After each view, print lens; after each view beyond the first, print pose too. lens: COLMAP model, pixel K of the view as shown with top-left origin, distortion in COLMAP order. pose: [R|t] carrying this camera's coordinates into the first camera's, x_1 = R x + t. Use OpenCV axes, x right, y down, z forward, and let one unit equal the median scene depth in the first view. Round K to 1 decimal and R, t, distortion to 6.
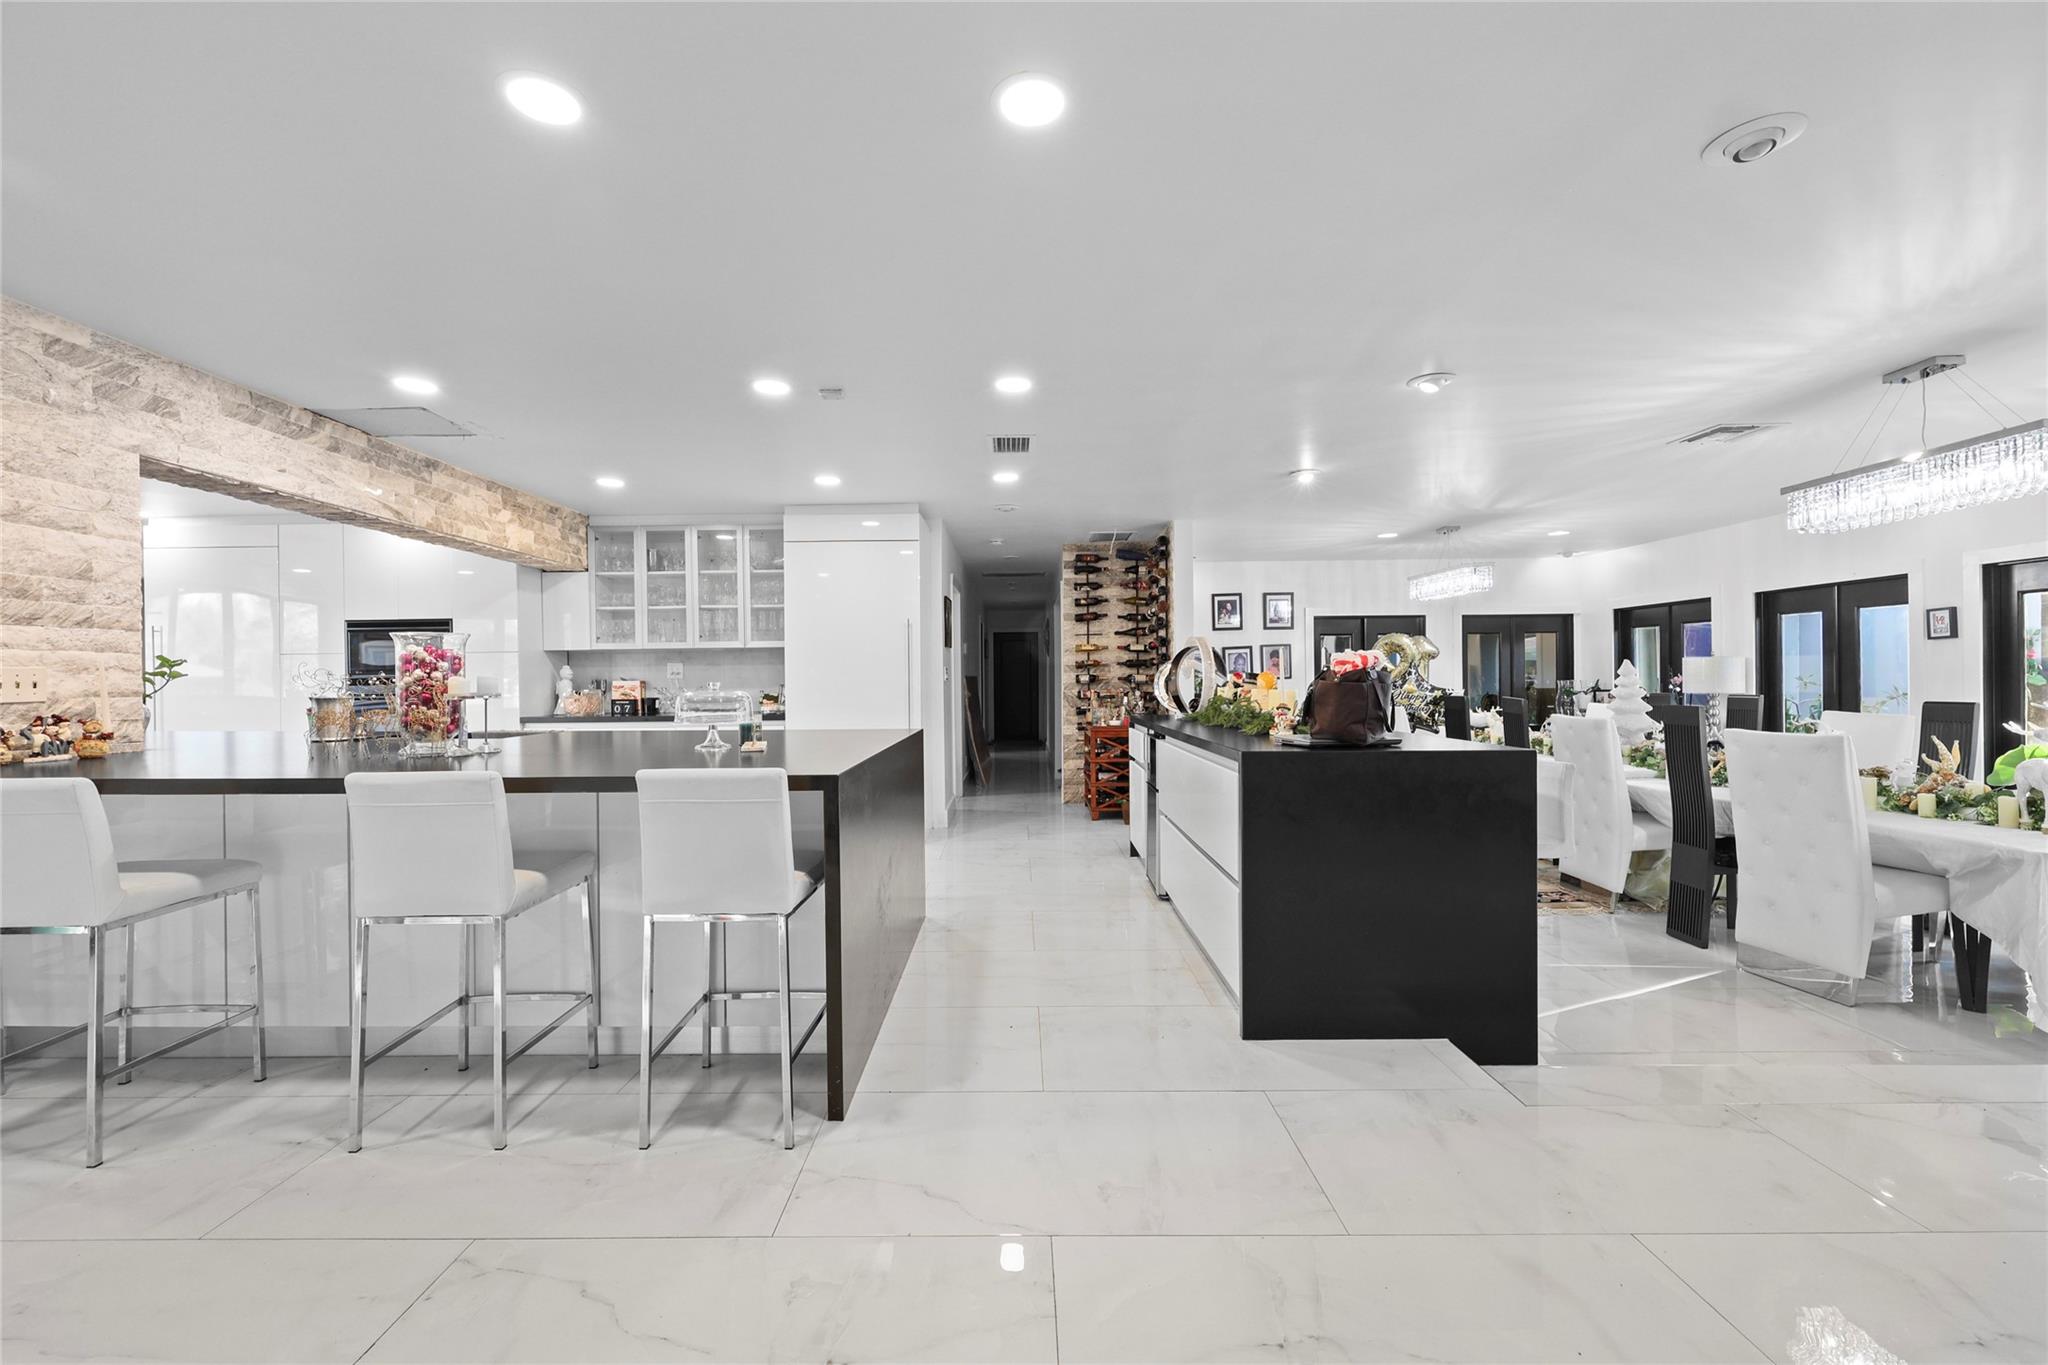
lens RADIAL K [[815.3, 0, 1018.3], [0, 815.3, 677.4], [0, 0, 1]] dist [0.000262, 0.000117]
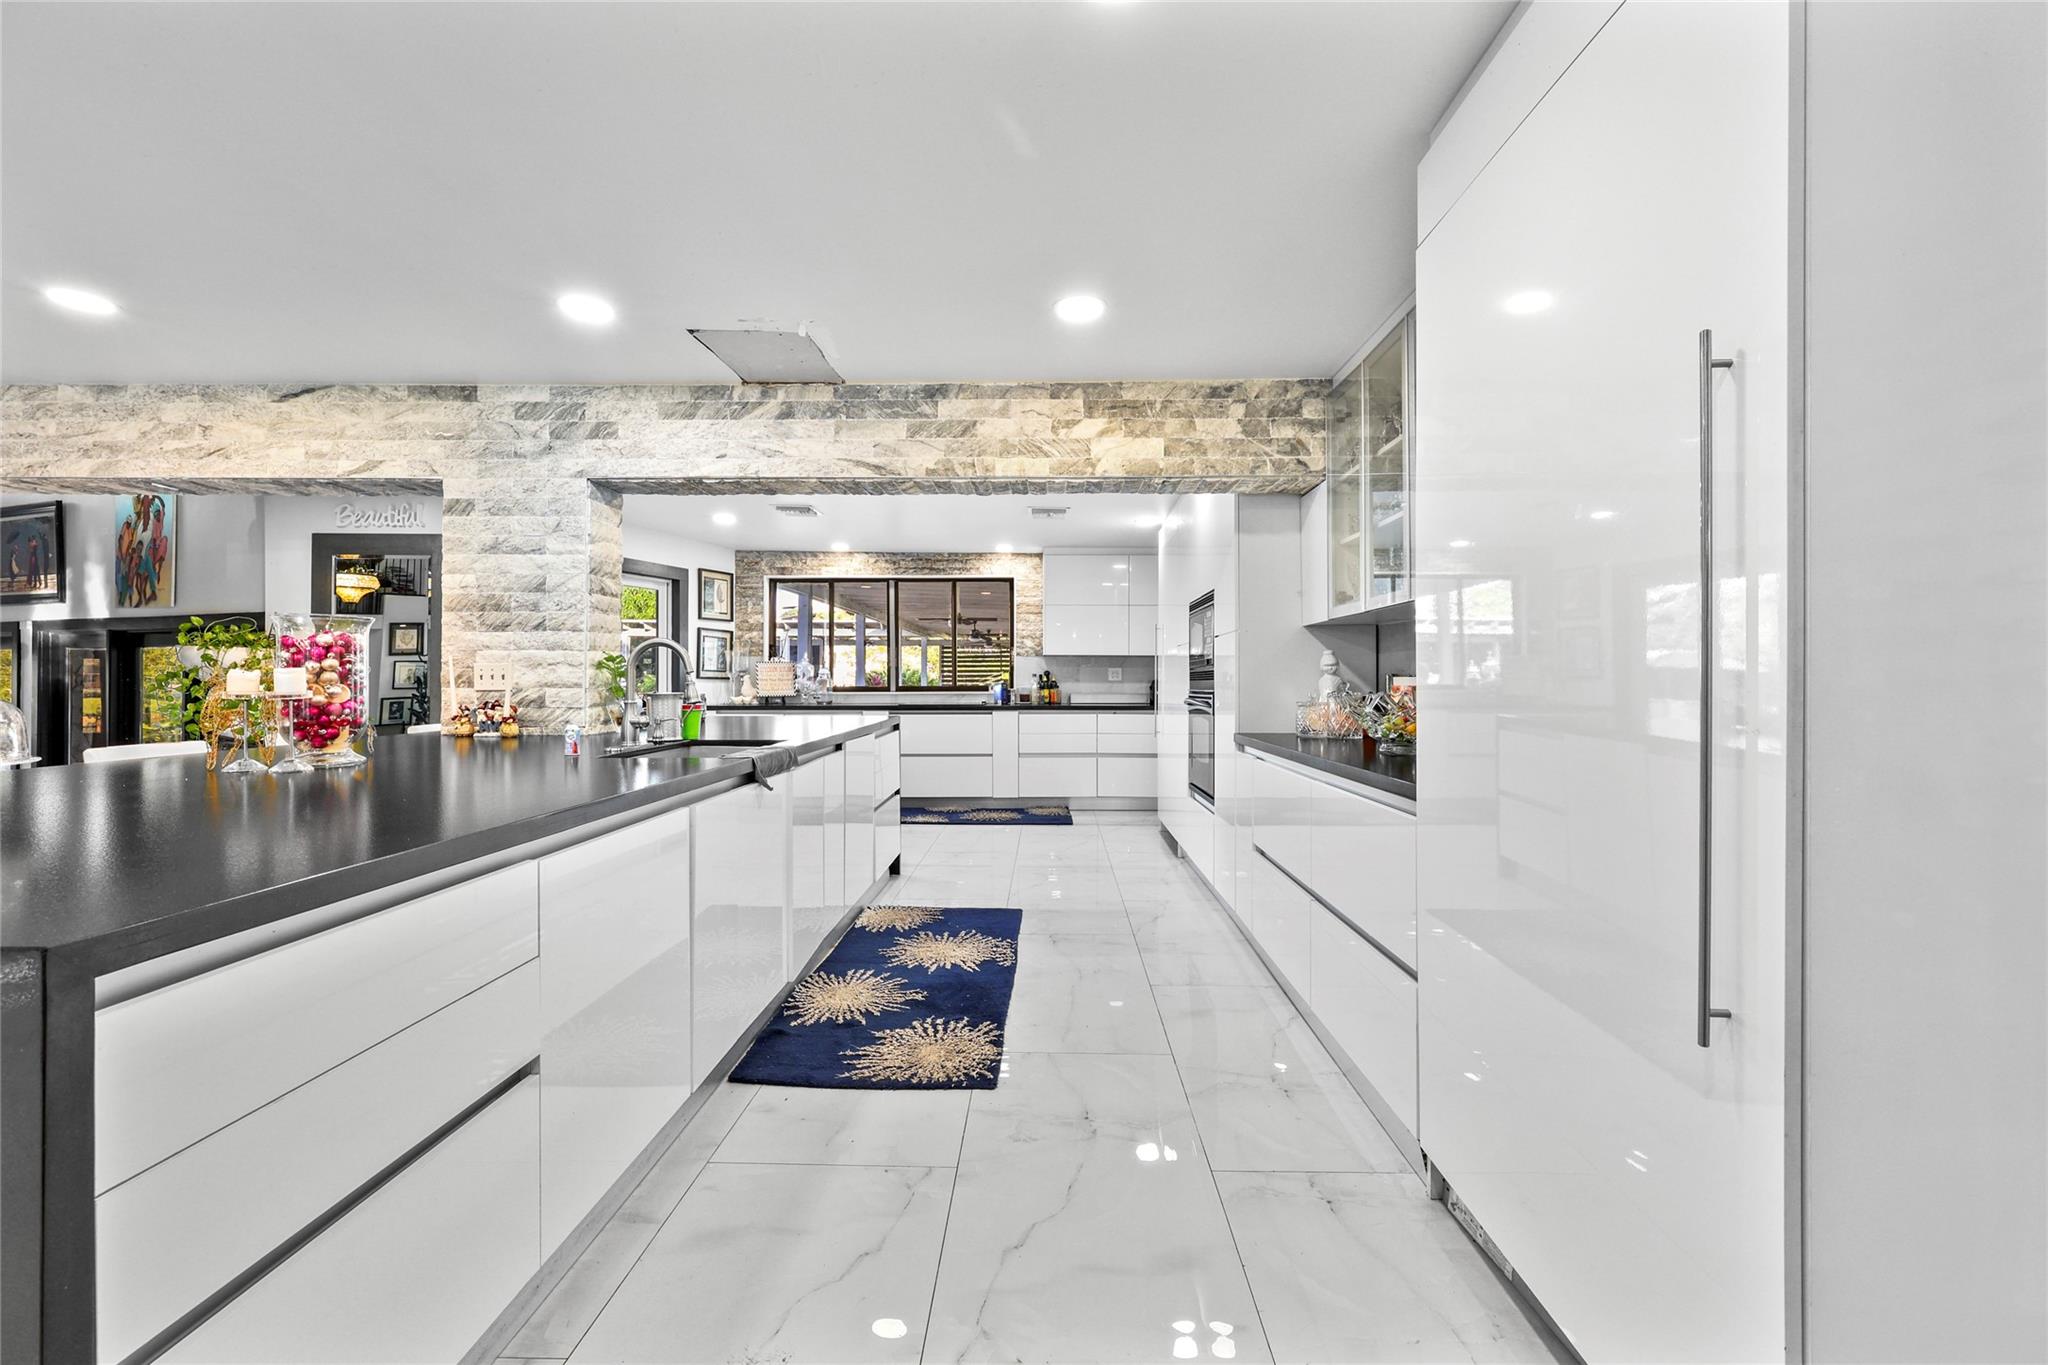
lens RADIAL K [[815.3, 0, 1031.0], [0, 815.3, 681.1], [0, 0, 1]] dist [0.000262, 0.000117]
pose [[-0.022986, 0.003709, -0.999729, 0.041071], [-0.000142, 0.999993, 0.003714, 0.006429], [0.999736, 0.000227, -0.022985, 1.111993]]
